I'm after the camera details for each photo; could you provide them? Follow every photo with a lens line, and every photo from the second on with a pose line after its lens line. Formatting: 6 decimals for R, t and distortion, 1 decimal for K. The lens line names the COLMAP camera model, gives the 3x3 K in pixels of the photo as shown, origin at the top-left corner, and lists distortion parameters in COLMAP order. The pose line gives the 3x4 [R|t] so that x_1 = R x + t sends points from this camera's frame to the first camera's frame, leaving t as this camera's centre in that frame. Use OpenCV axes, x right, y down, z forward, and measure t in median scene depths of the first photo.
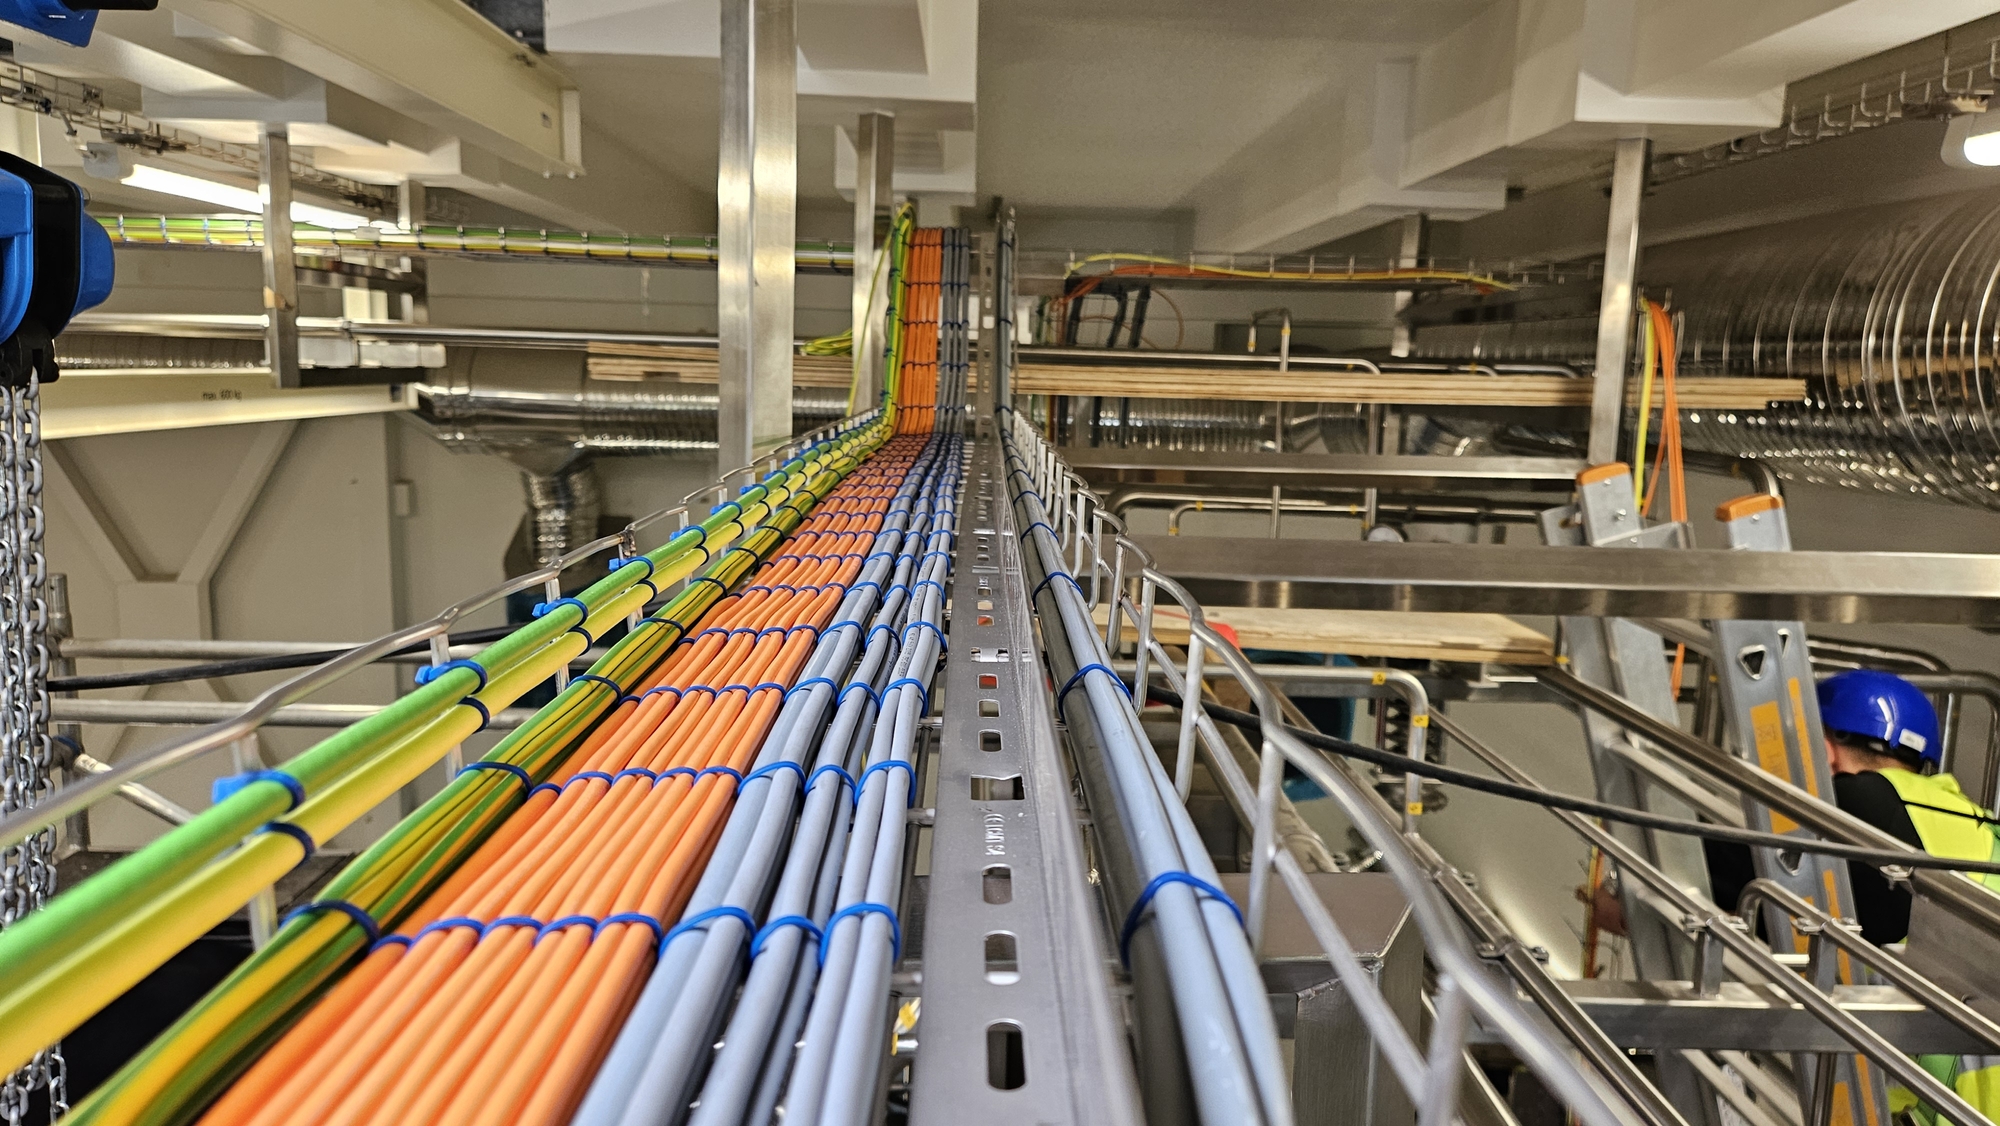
lens RADIAL K [[1359.8, 0, 1000.0], [0, 1359.8, 563.0], [0, 0, 1]] dist [0.073706, -0.038648]
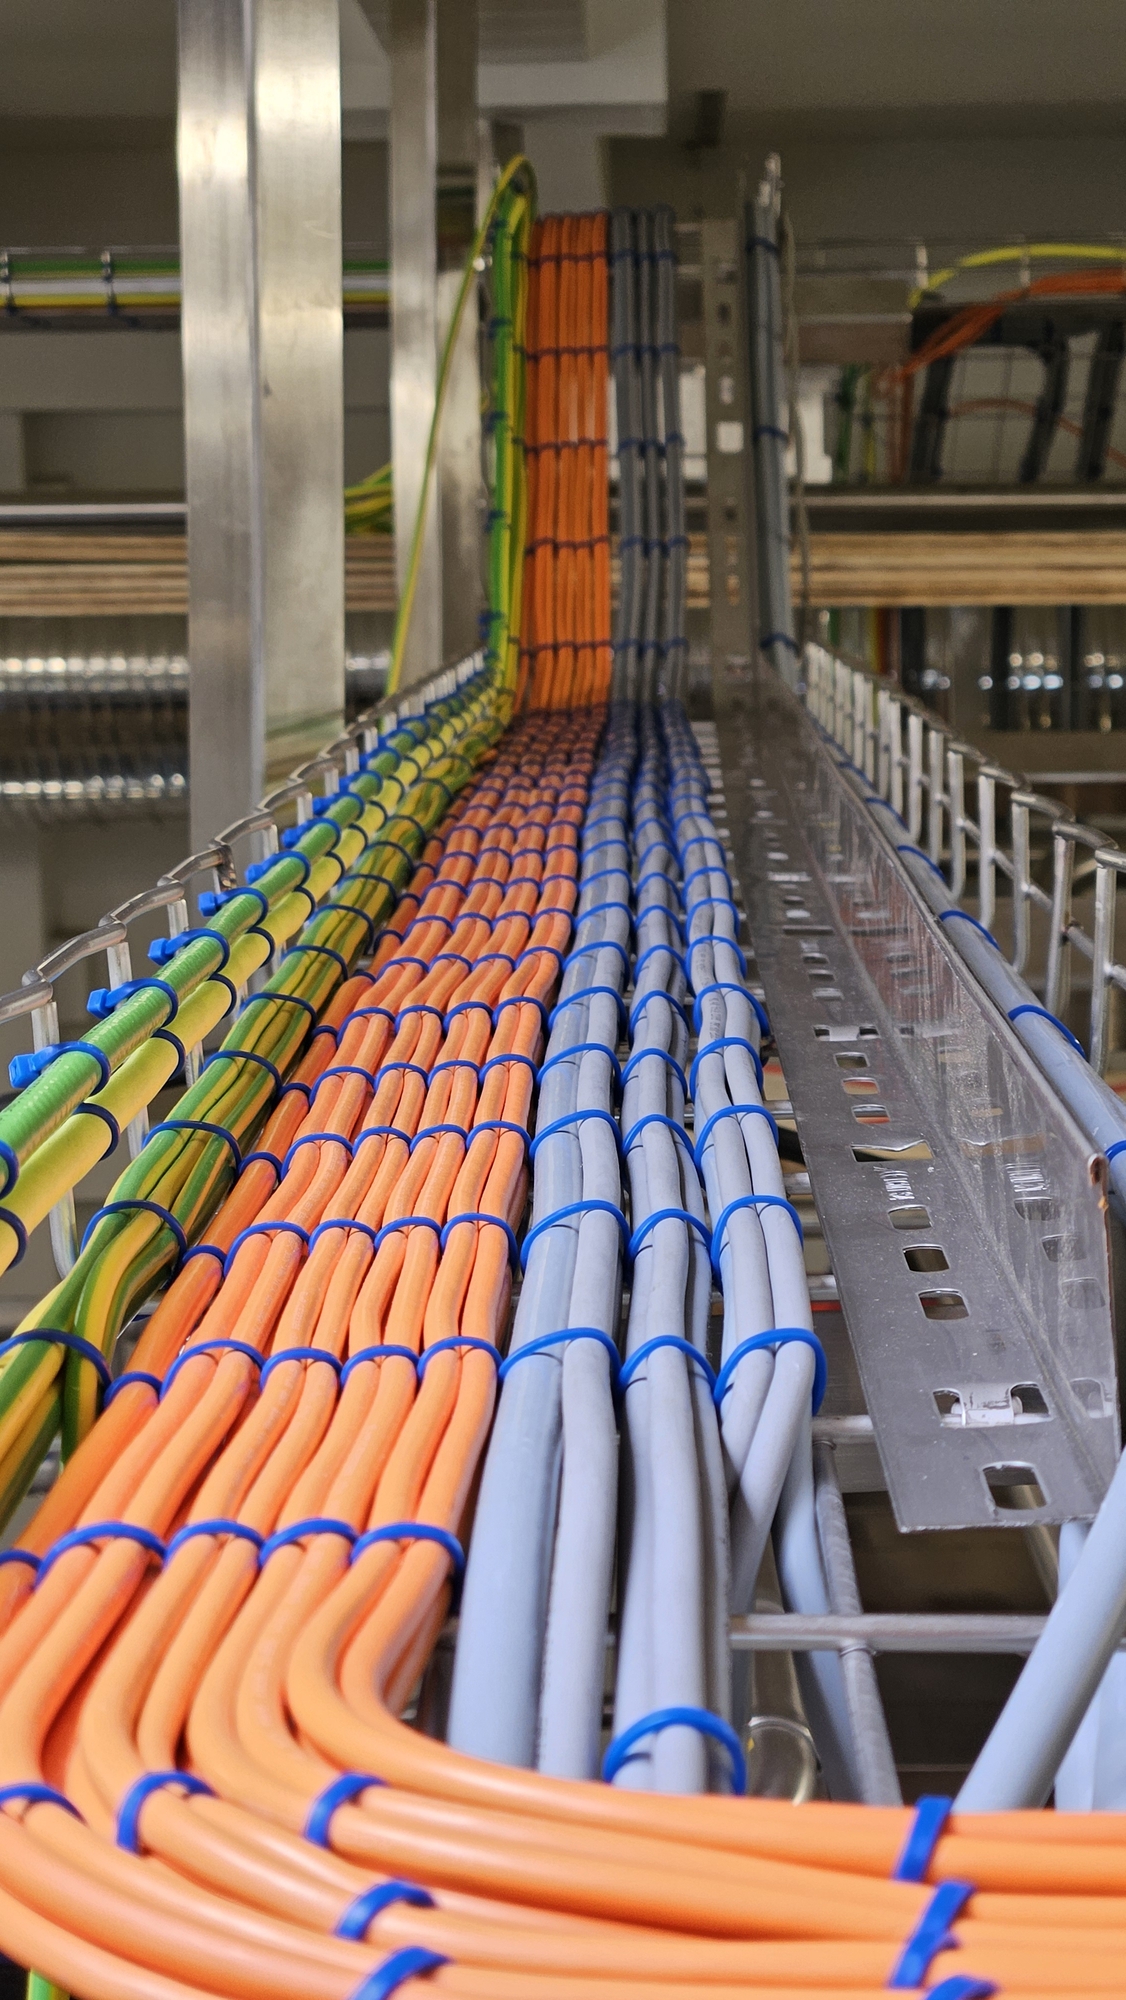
lens RADIAL K [[3760.2, 0, 563.0], [0, 3760.2, 1000.0], [0, 0, 1]] dist [-0.352920, 4.475897]
pose [[0.998122, -0.037296, -0.048598, -0.009860], [0.036198, 0.999074, -0.023276, 0.017228], [0.049421, 0.021473, 0.998547, -0.122288]]
